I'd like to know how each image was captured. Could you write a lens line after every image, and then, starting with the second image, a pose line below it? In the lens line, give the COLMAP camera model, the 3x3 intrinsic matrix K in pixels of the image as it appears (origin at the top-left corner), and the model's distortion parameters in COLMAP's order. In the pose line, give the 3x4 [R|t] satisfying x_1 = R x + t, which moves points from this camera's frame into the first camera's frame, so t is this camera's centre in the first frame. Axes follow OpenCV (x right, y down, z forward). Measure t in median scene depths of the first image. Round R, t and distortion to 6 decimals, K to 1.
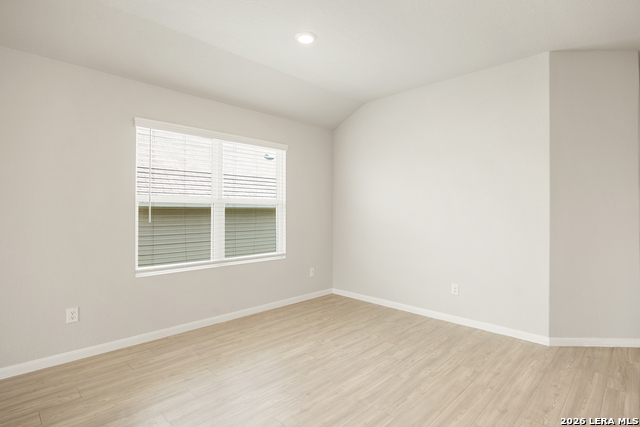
lens RADIAL K [[336.8, 0, 339.1], [0, 336.8, 204.3], [0, 0, 1]] dist [-0.007164, -0.000493]
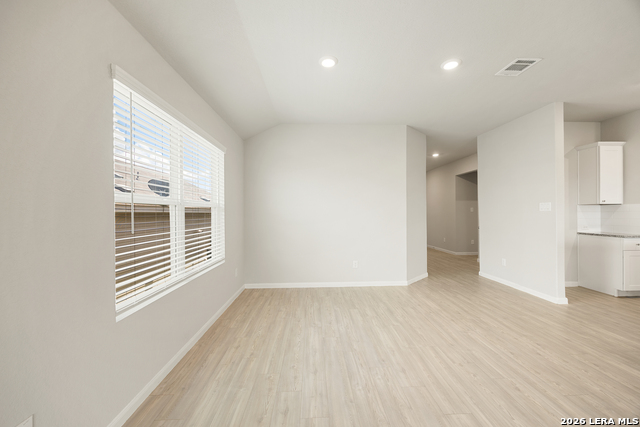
lens RADIAL K [[247.6, 0, 323.9], [0, 247.6, 210.0], [0, 0, 1]] dist [0.000223, -0.000117]
pose [[0.678929, 0.003132, 0.734197, -0.689500], [-0.007006, 0.999973, 0.002213, 0.005839], [-0.734170, -0.006647, 0.678933, 0.410397]]
